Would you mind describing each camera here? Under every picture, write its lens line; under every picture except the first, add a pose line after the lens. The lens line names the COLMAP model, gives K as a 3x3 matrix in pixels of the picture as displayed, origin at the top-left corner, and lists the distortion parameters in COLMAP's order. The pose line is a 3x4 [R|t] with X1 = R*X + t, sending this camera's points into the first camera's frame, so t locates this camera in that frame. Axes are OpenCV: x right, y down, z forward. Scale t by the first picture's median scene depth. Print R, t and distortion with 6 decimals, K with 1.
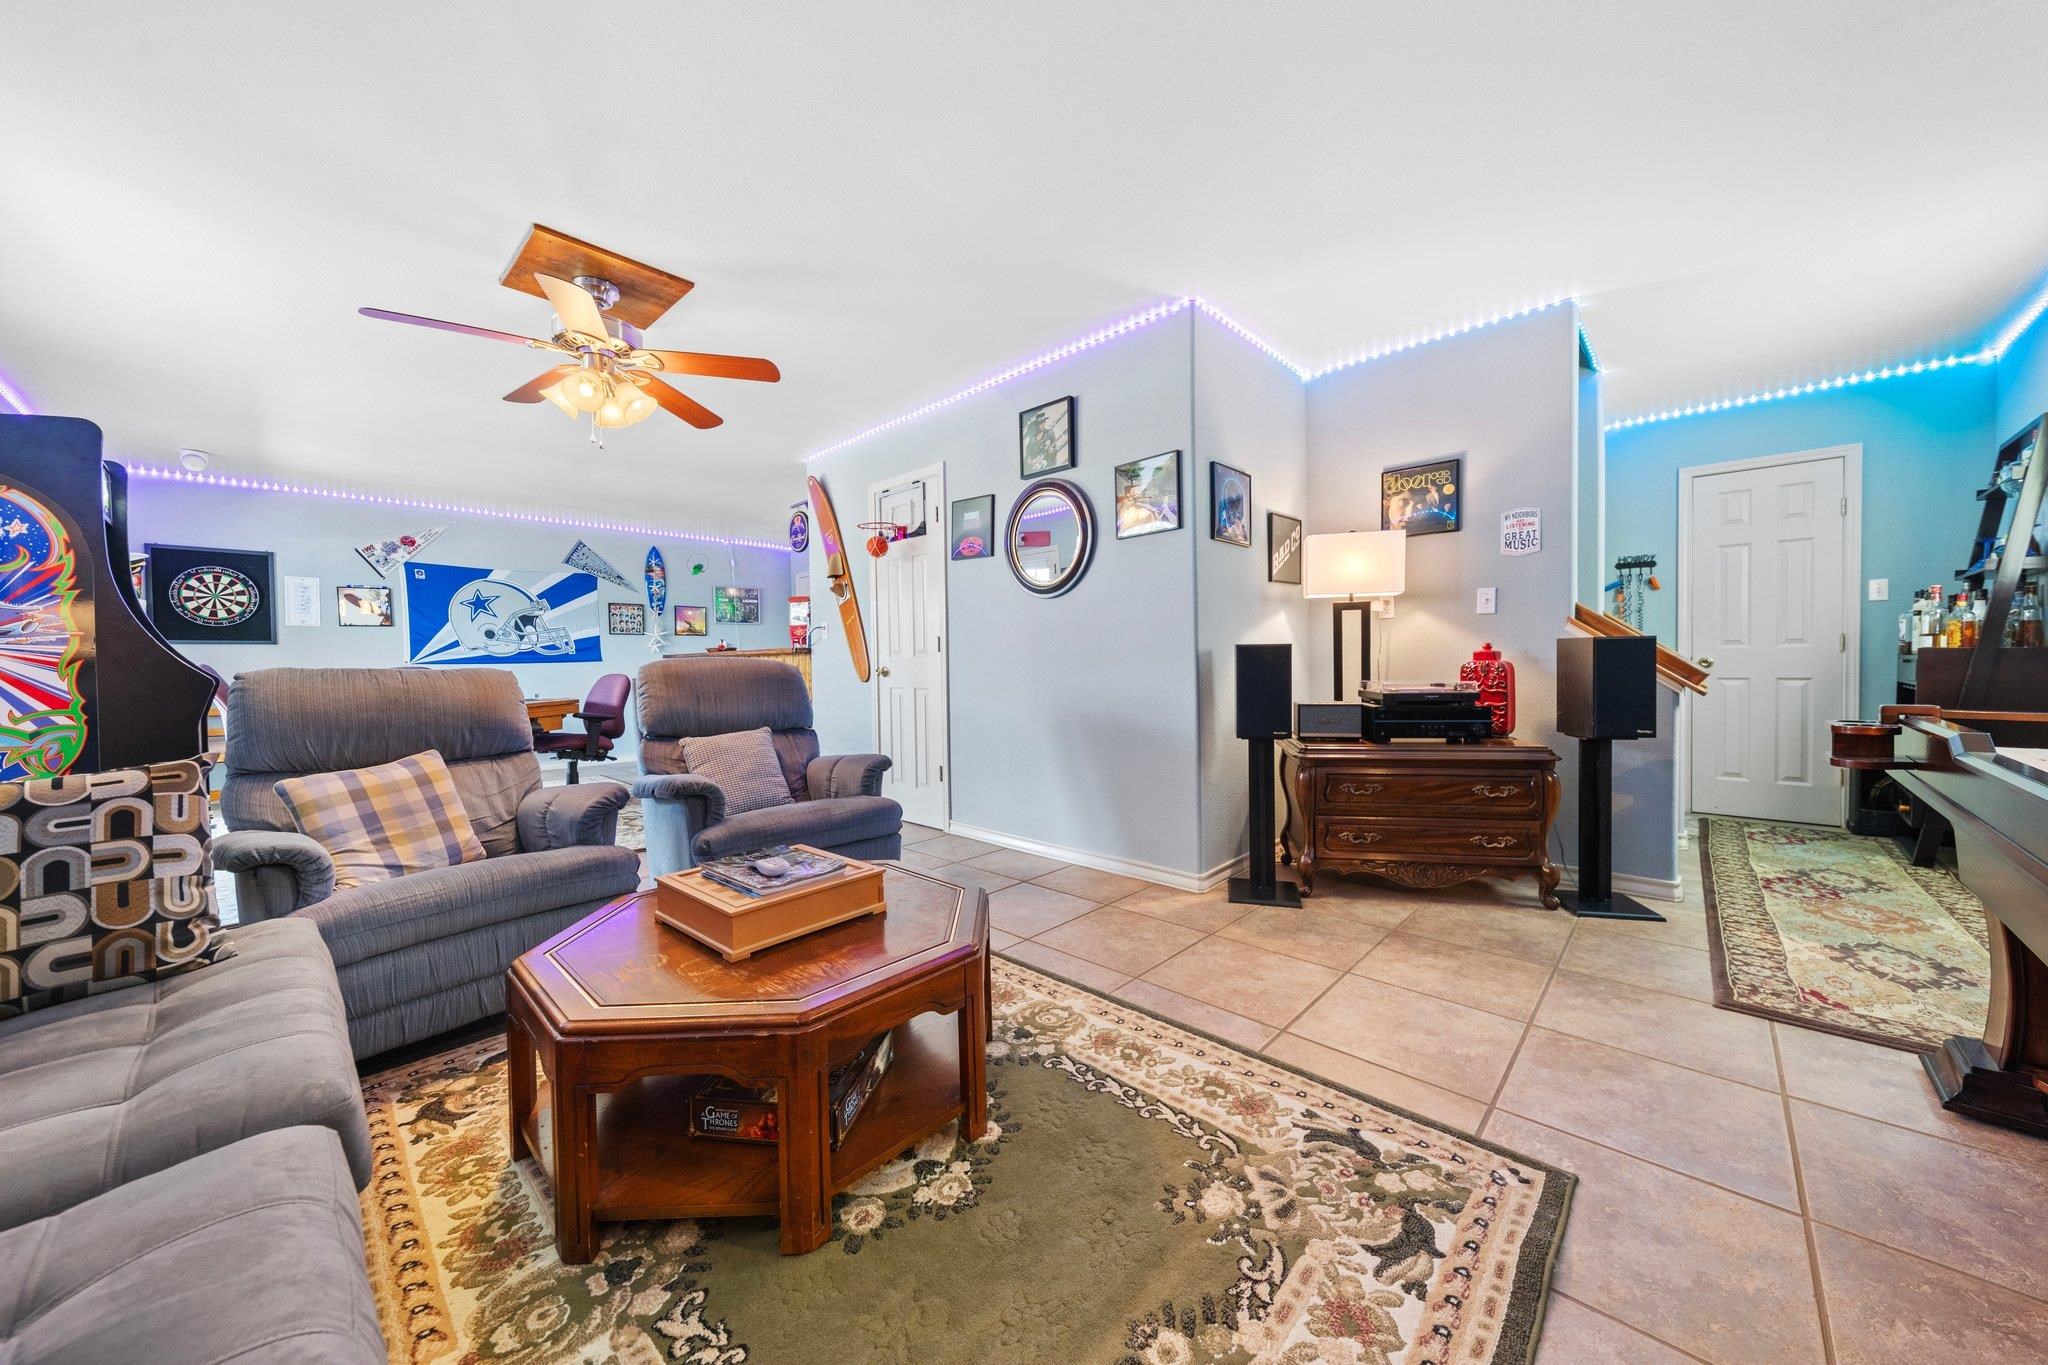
lens RADIAL K [[707.1, 0, 1032.0], [0, 707.1, 677.8], [0, 0, 1]] dist [-0.000743, -0.000443]
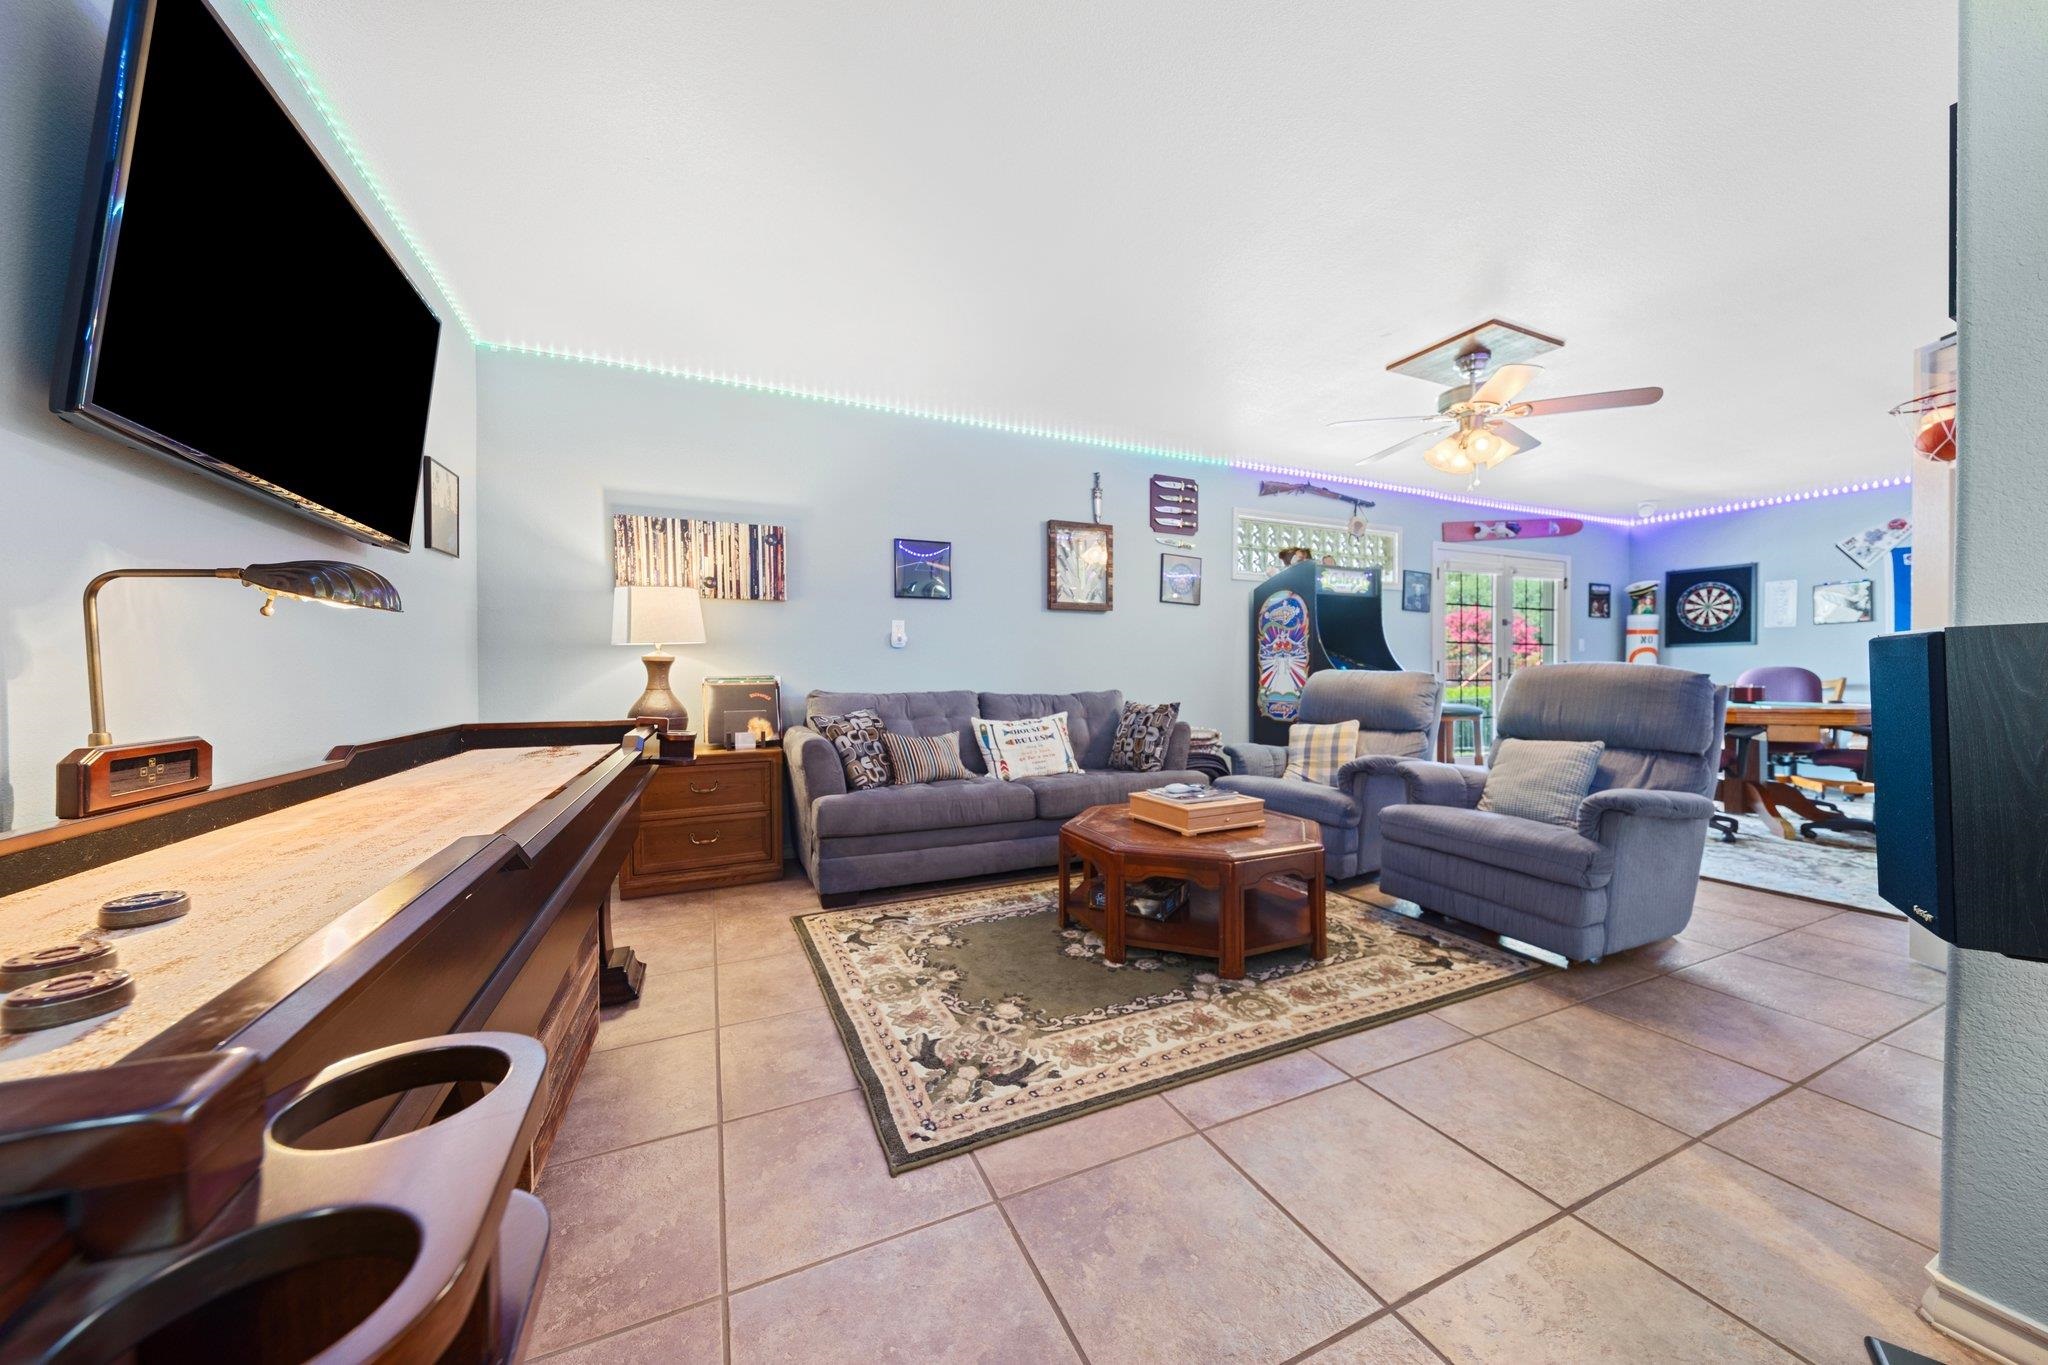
lens RADIAL K [[707.1, 0, 1032.0], [0, 707.1, 677.8], [0, 0, 1]] dist [-0.000743, -0.000443]
pose [[-0.375749, 0.023742, -0.926417, 1.520788], [-0.013259, 0.999432, 0.030991, -0.061327], [0.926626, 0.023928, -0.375221, 1.446808]]
